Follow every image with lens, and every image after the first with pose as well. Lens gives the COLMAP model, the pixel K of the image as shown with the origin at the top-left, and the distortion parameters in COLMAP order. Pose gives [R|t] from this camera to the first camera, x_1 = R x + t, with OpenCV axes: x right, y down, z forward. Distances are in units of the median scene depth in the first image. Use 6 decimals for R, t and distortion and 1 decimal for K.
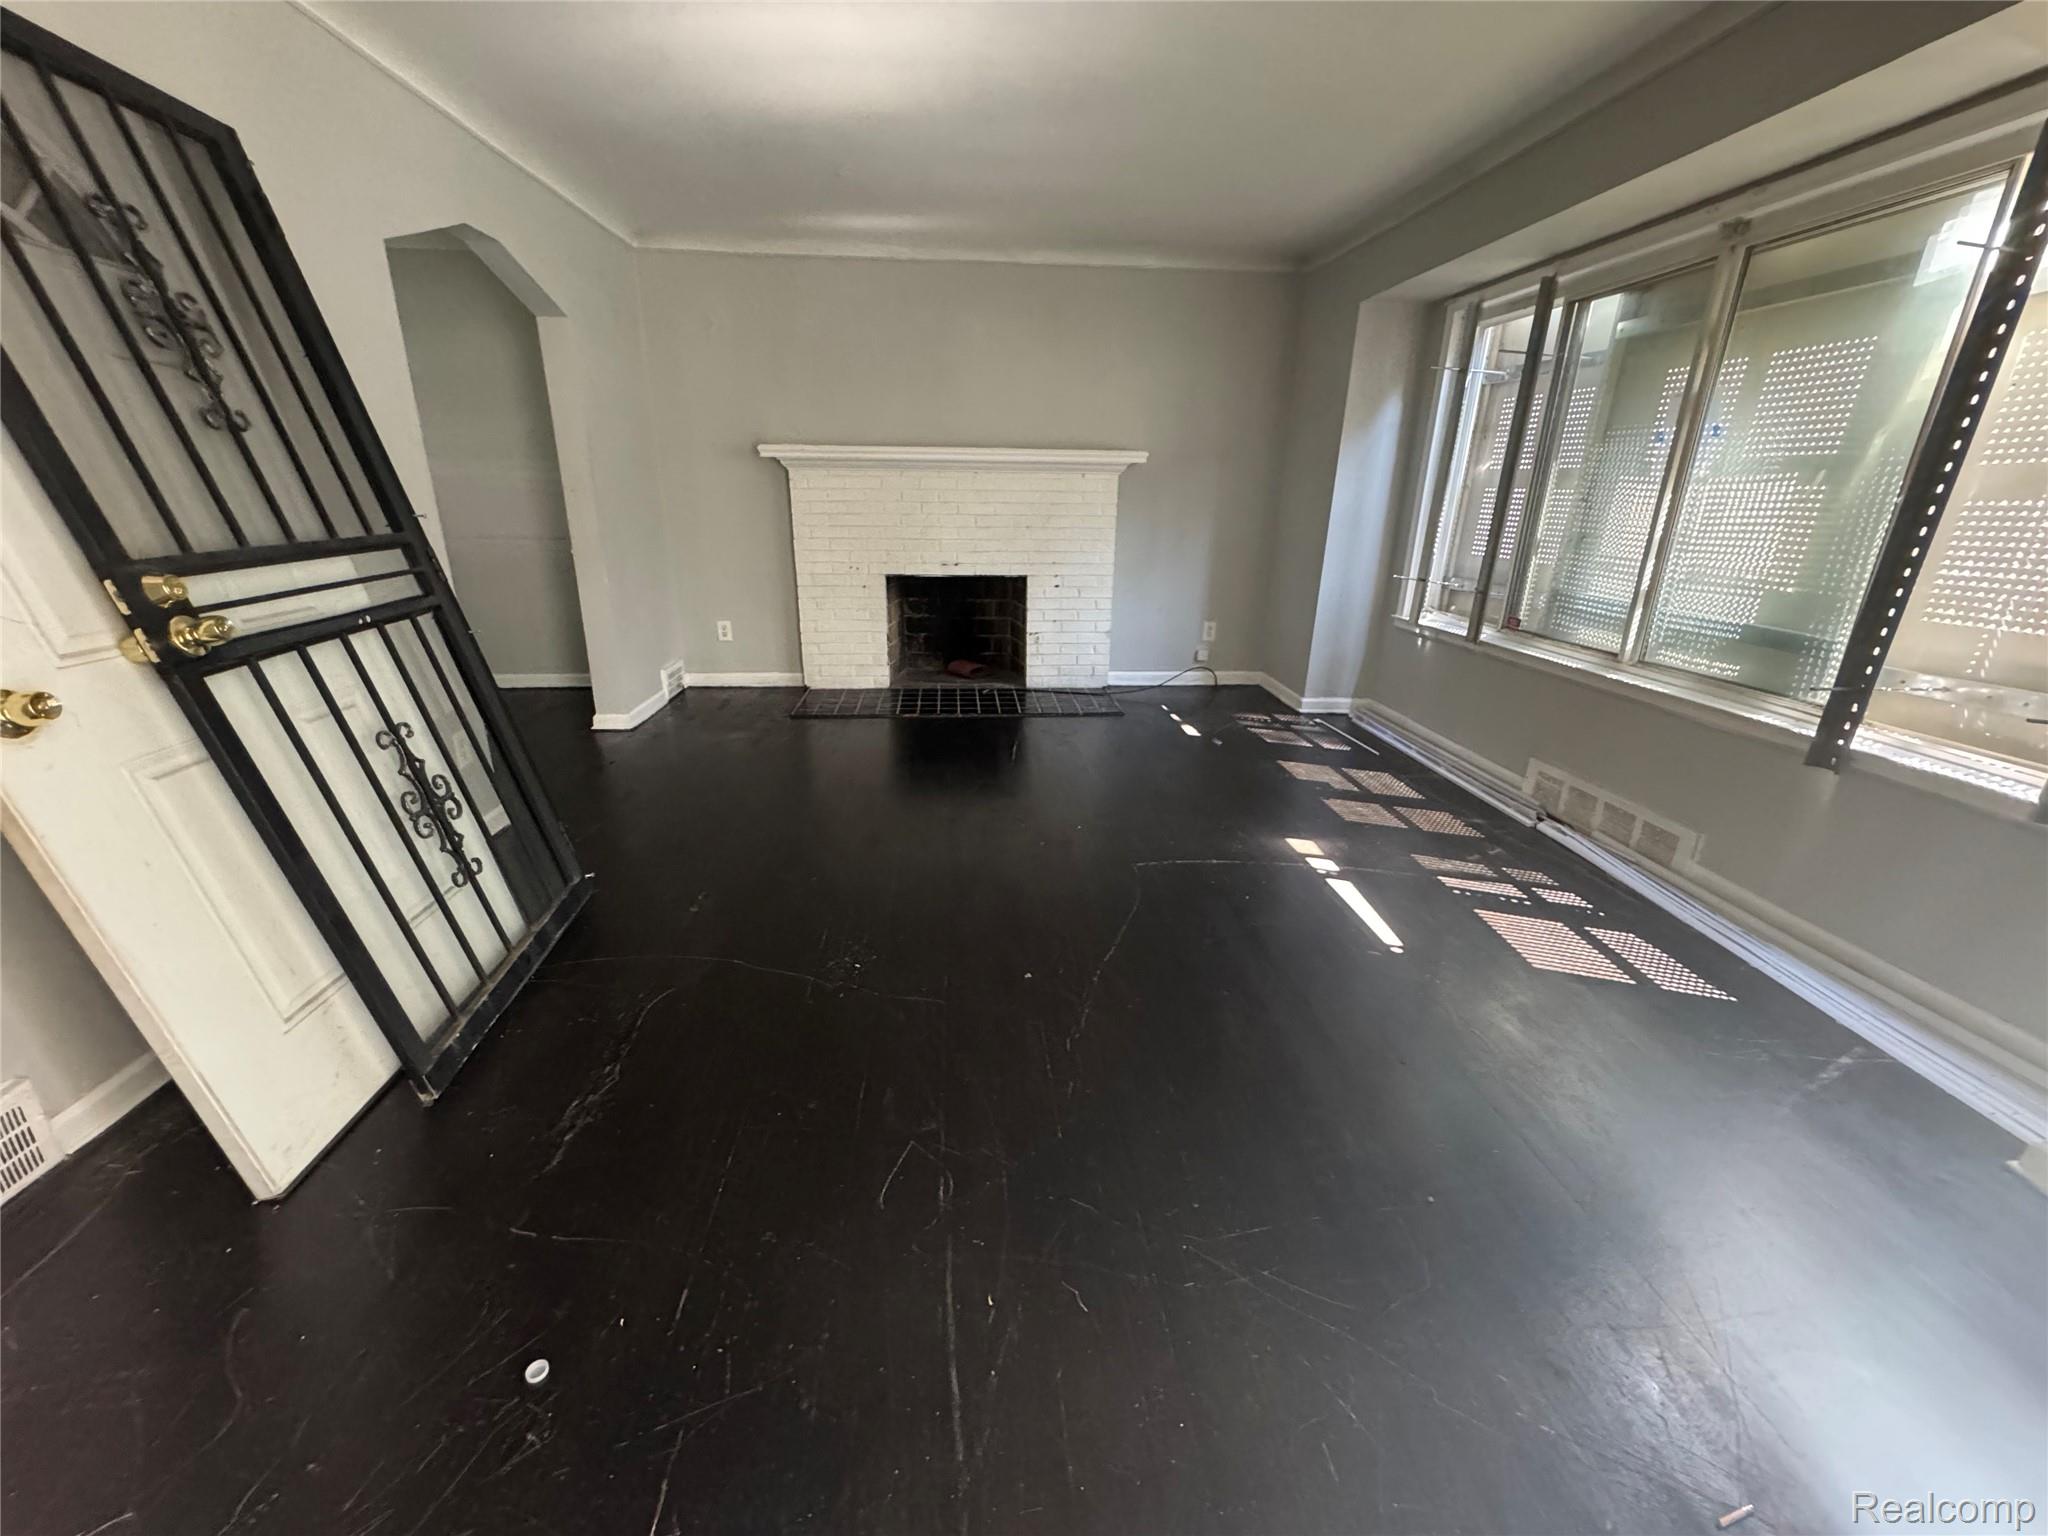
lens RADIAL K [[825.1, 0, 1024.0], [0, 825.1, 768.0], [0, 0, 1]] dist [0.000849, 0.000049]
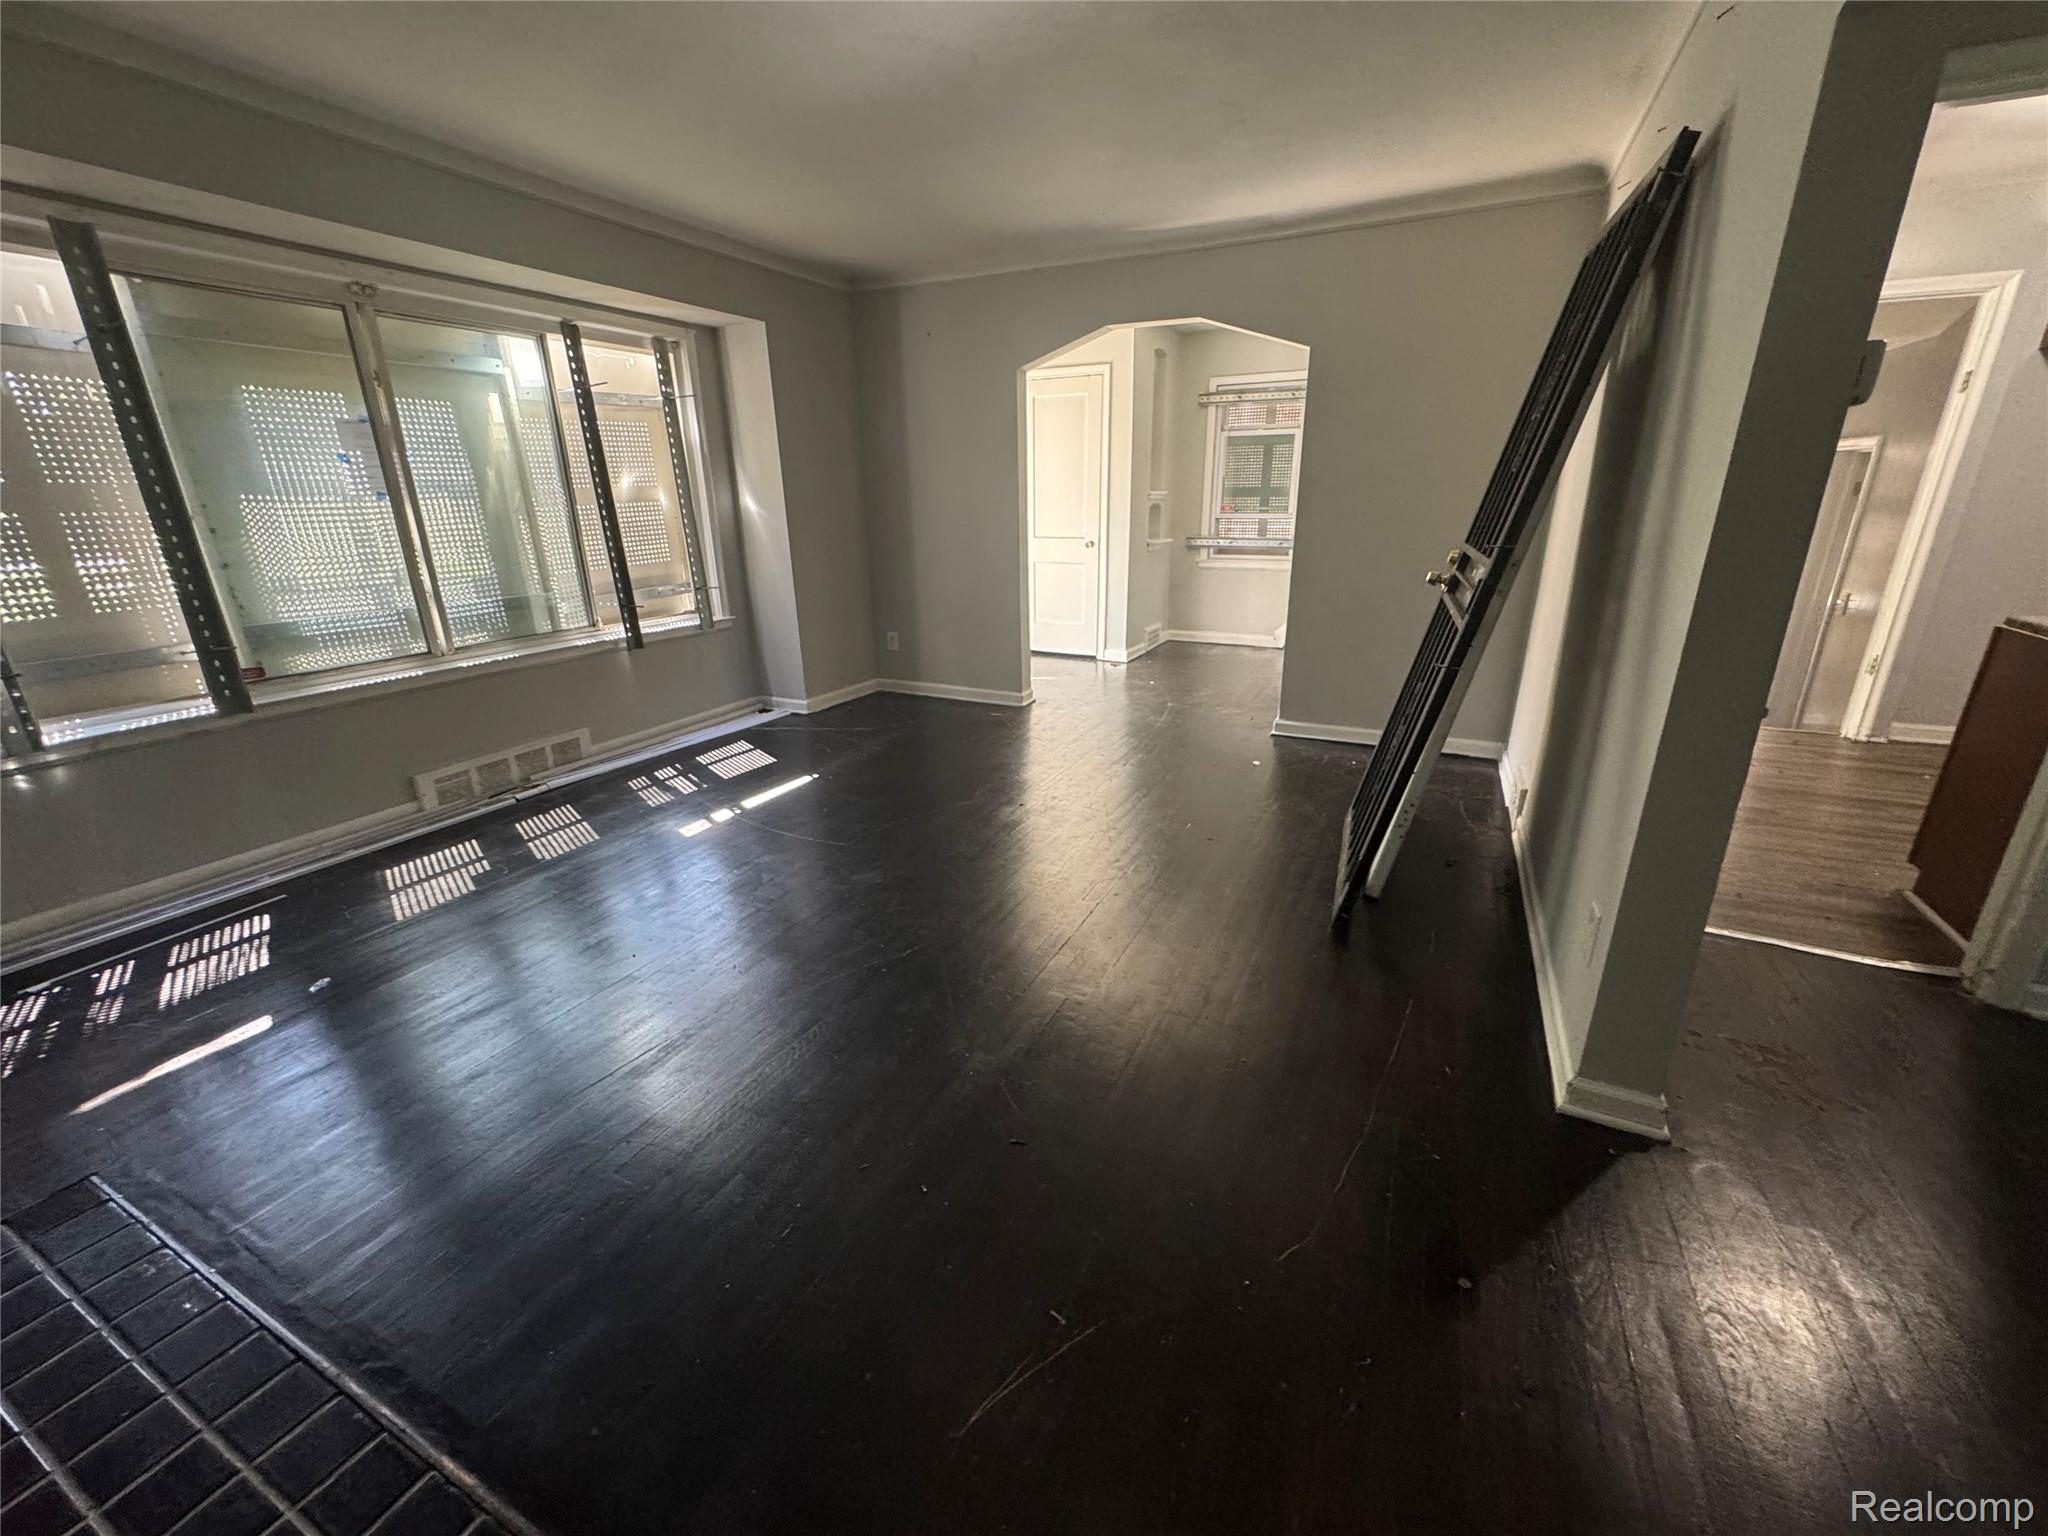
lens RADIAL K [[825.1, 0, 1024.0], [0, 825.1, 768.0], [0, 0, 1]] dist [0.000849, 0.000049]
pose [[-0.860625, -0.155792, 0.484823, -0.586074], [0.172736, 0.806299, 0.565724, -0.541381], [-0.479048, 0.570623, -0.667011, 1.553120]]
